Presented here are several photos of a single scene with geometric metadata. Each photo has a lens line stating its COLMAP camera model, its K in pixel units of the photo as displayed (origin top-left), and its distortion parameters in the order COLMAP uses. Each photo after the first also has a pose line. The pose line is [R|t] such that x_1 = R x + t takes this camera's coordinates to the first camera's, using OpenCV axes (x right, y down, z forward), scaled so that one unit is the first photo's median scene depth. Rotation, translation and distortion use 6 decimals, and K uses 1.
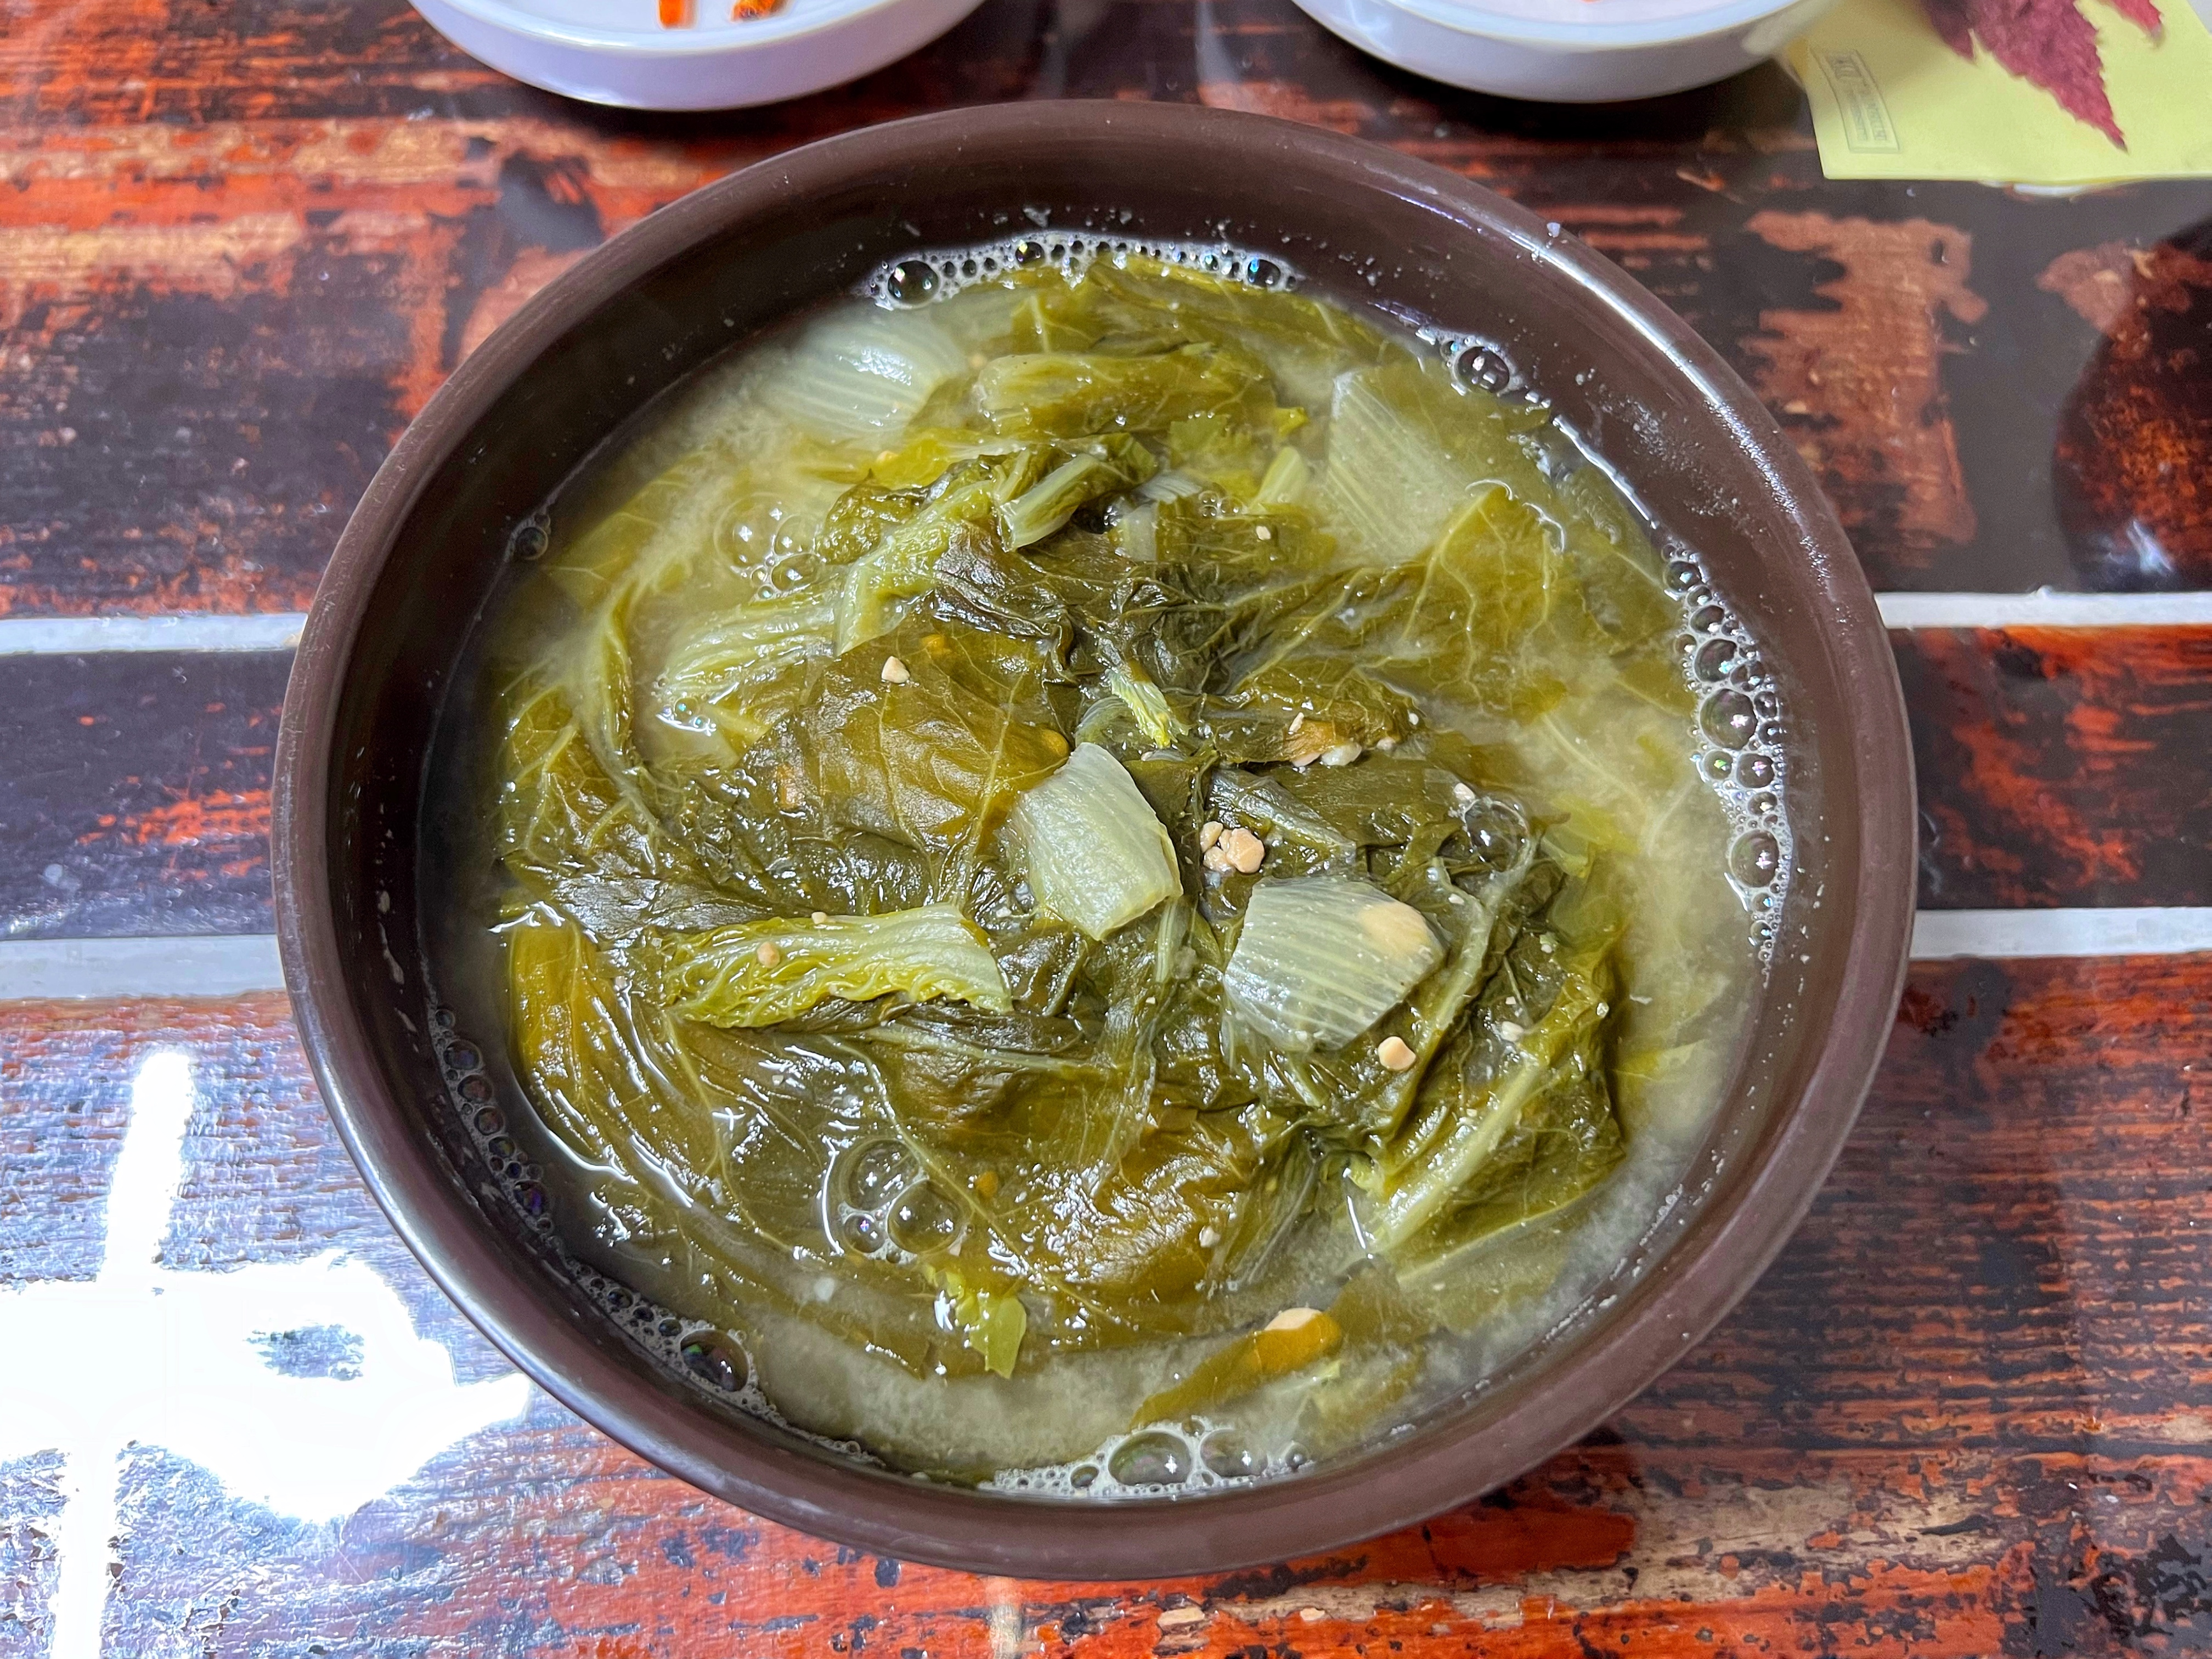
lens RADIAL K [[1780.0, 0, 1118.9], [0, 1780.0, 822.7], [0, 0, 1]] dist [0.032267, -0.060395]
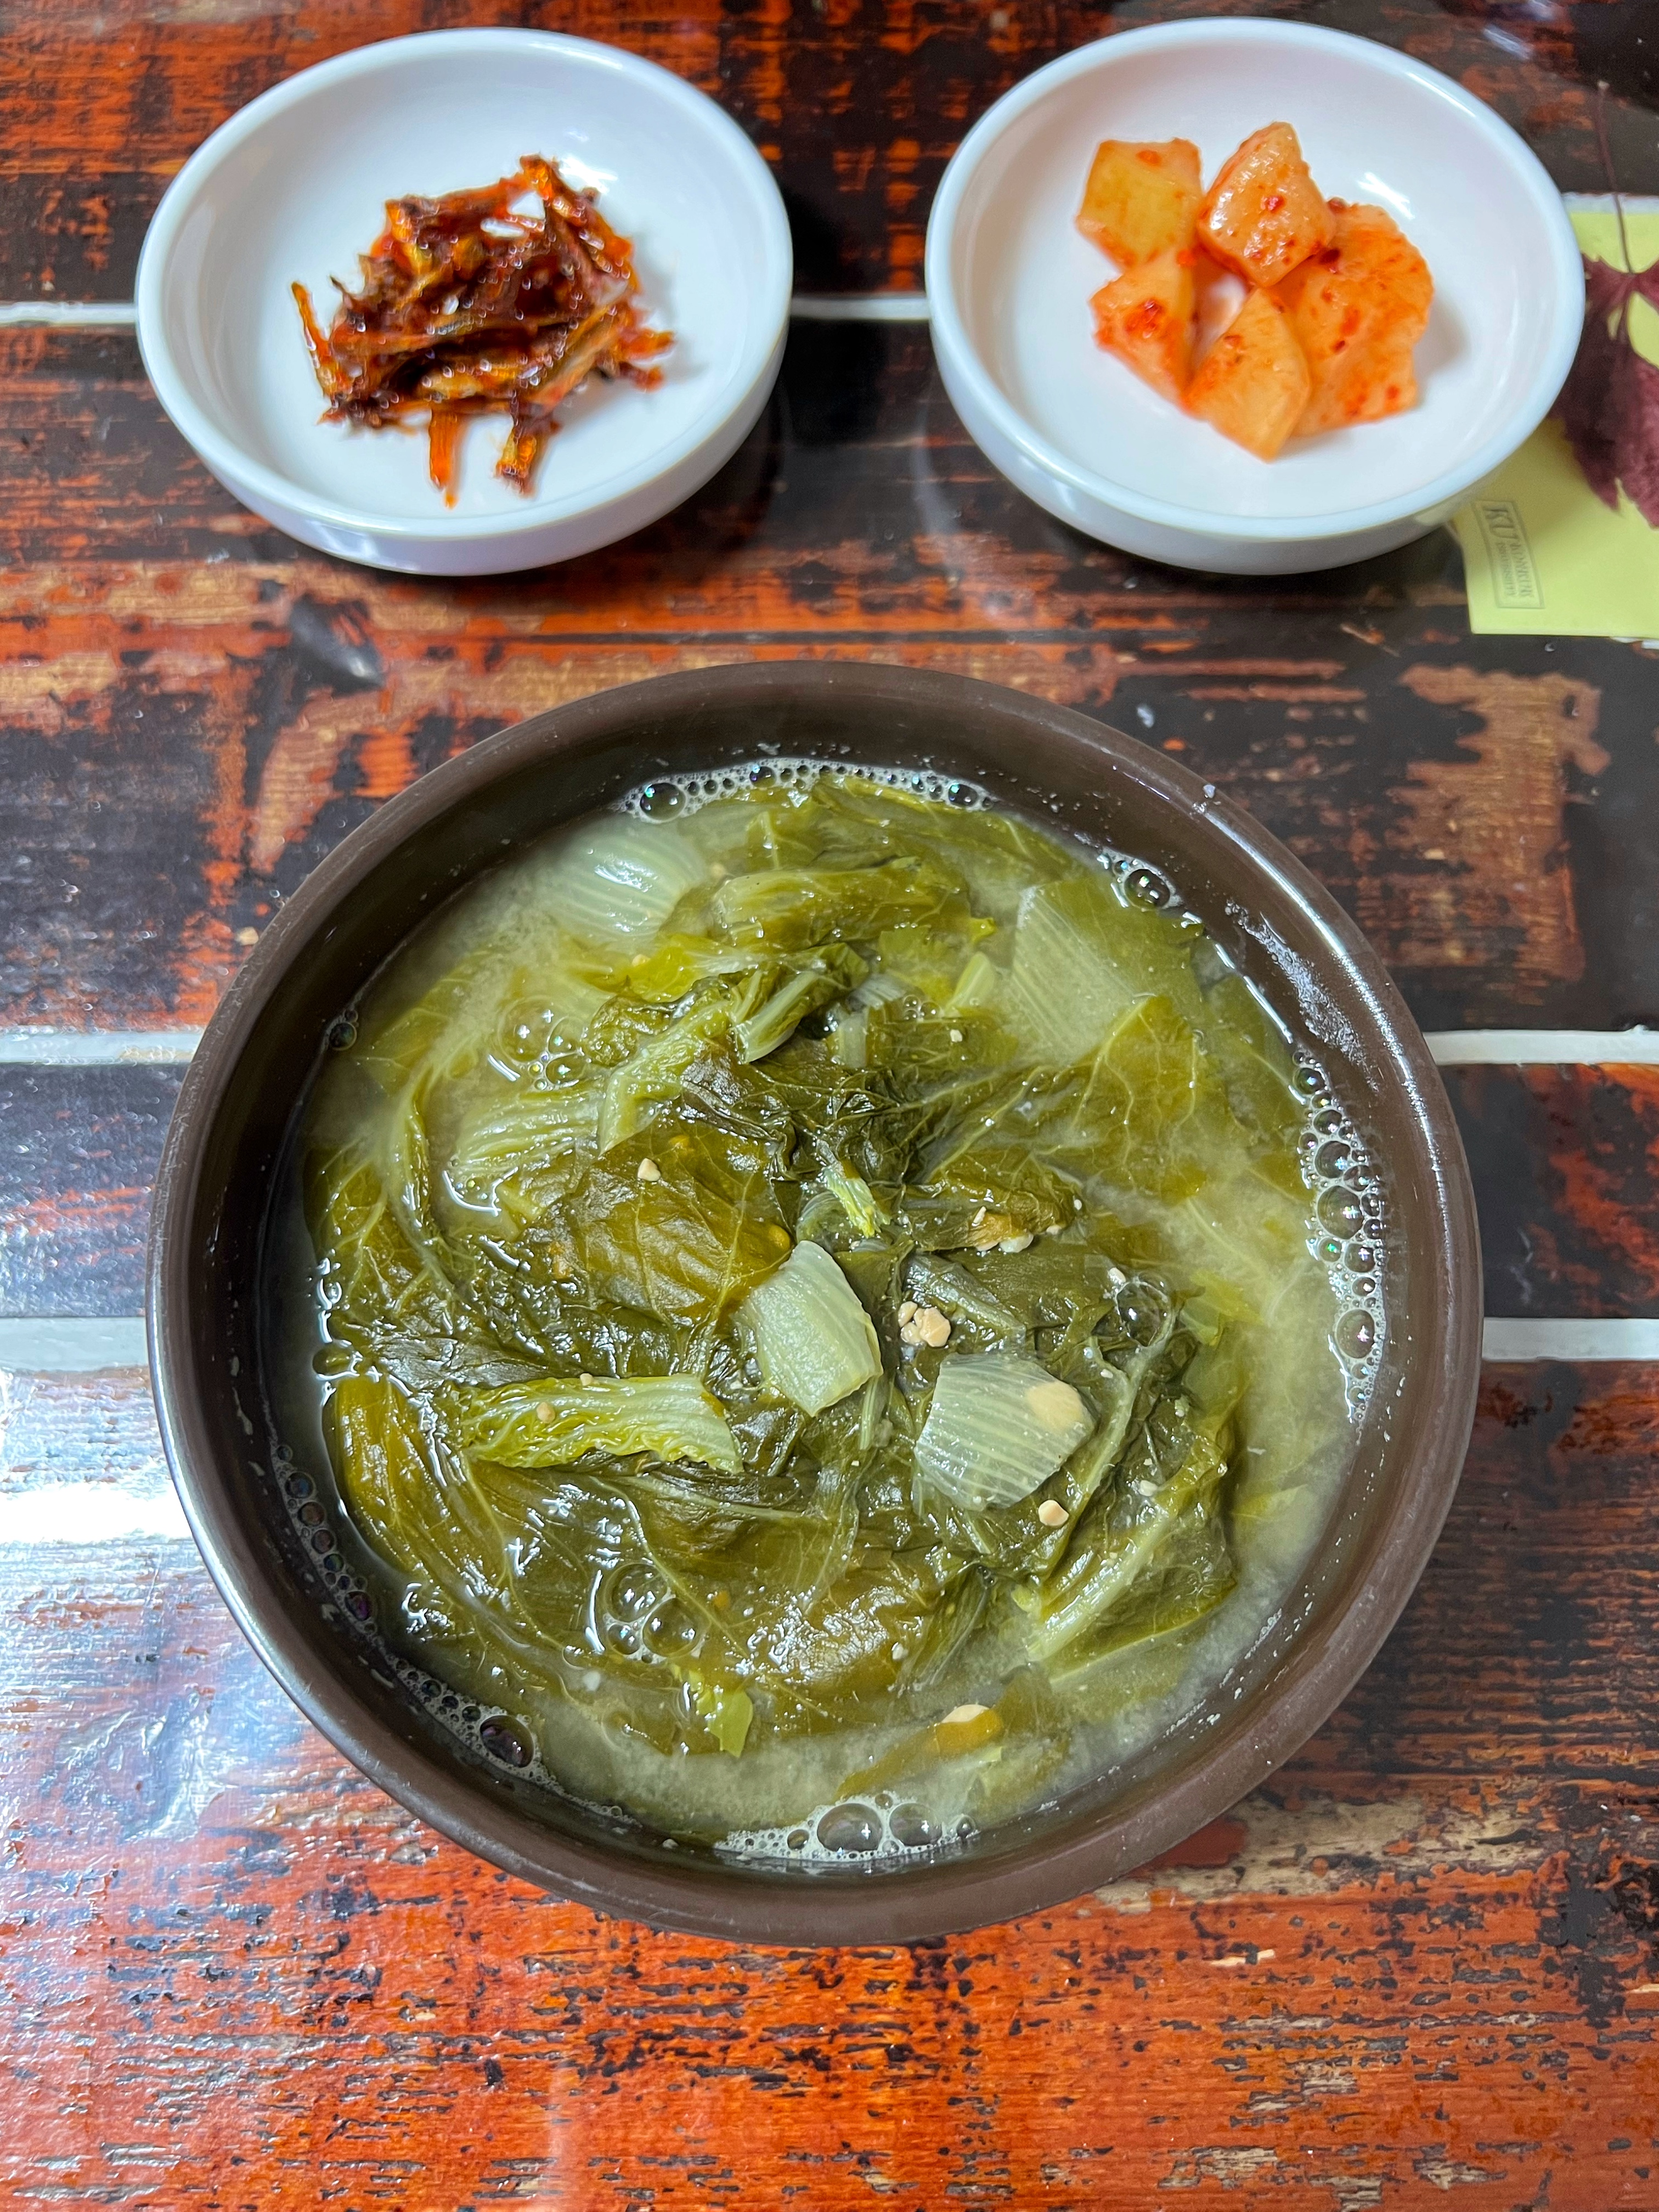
lens RADIAL K [[1713.7, 0, 819.6], [0, 1713.7, 1098.6], [0, 0, 1]] dist [0.039100, -0.073402]
pose [[0.999872, 0.012699, -0.009717, 0.001106], [-0.011714, 0.995361, 0.095491, -0.221623], [0.010885, -0.095365, 0.995383, -0.137443]]
